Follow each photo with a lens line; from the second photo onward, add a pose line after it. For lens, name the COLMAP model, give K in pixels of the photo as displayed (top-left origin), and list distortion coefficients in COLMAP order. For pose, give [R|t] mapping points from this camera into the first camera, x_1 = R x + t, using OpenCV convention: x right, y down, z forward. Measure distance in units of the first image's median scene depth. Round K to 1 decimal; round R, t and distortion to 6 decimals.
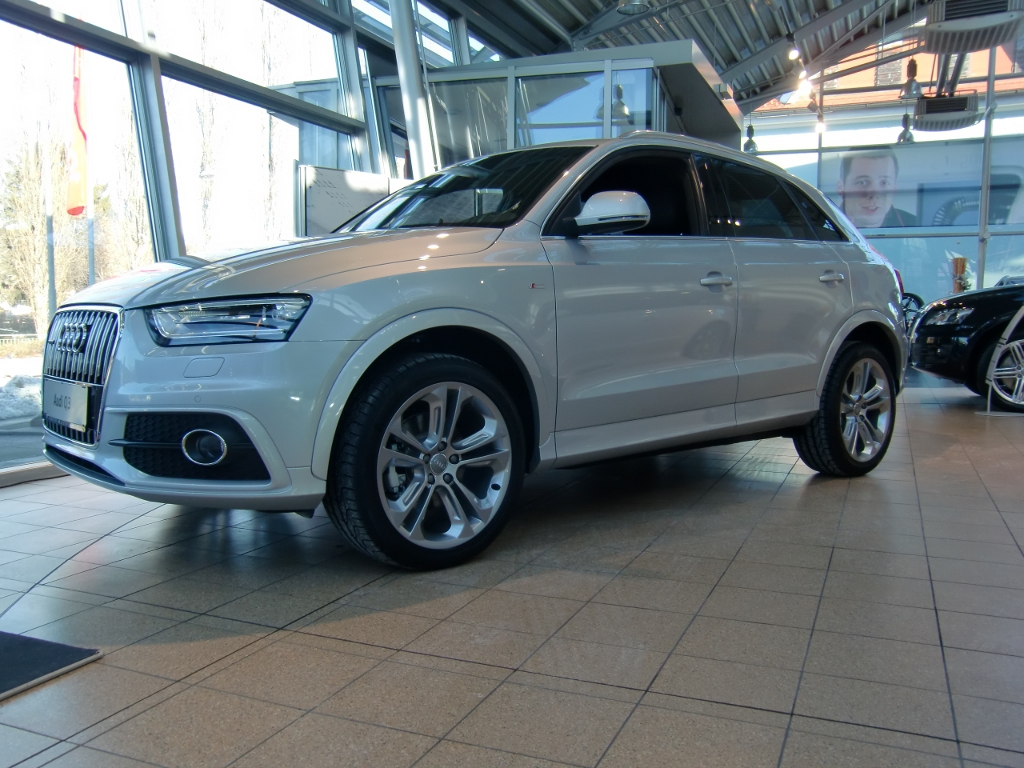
lens RADIAL K [[872.8, 0, 527.9], [0, 872.8, 382.8], [0, 0, 1]] dist [-0.148609, 0.251674]
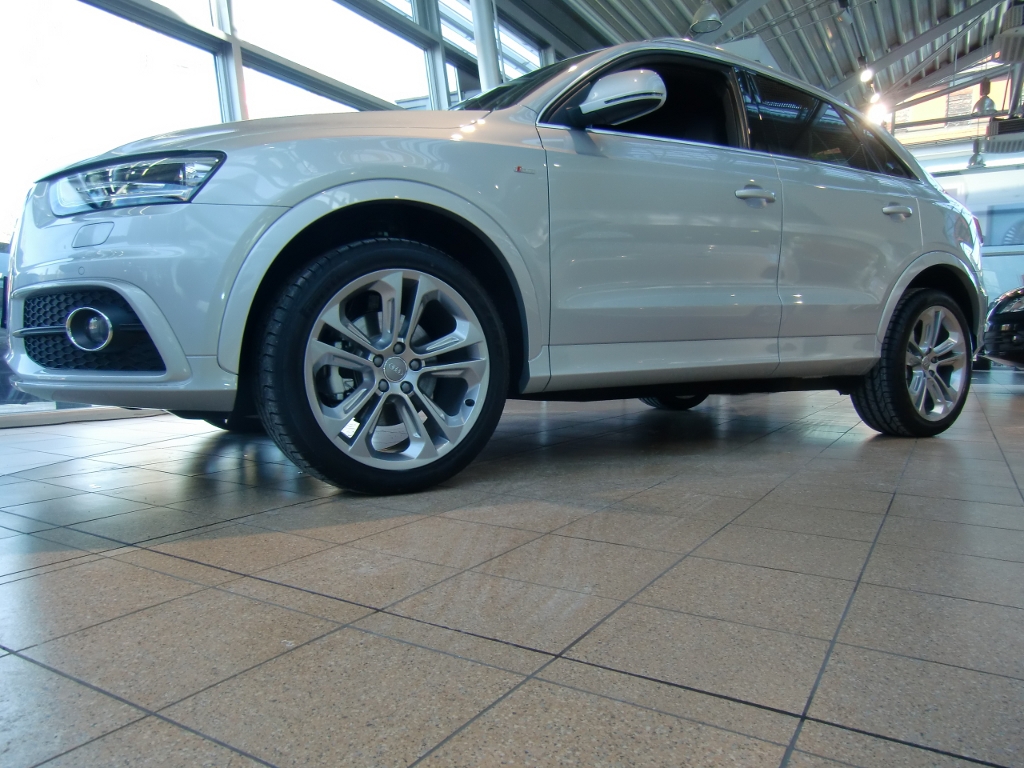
lens RADIAL K [[741.8, 0, 512.0], [0, 741.8, 384.0], [0, 0, 1]] dist [-0.054377, 0.060430]
pose [[0.989383, 0.012526, -0.144794, 0.109810], [-0.013063, 0.999911, -0.002756, 0.104131], [0.144747, 0.004618, 0.989458, 0.295469]]
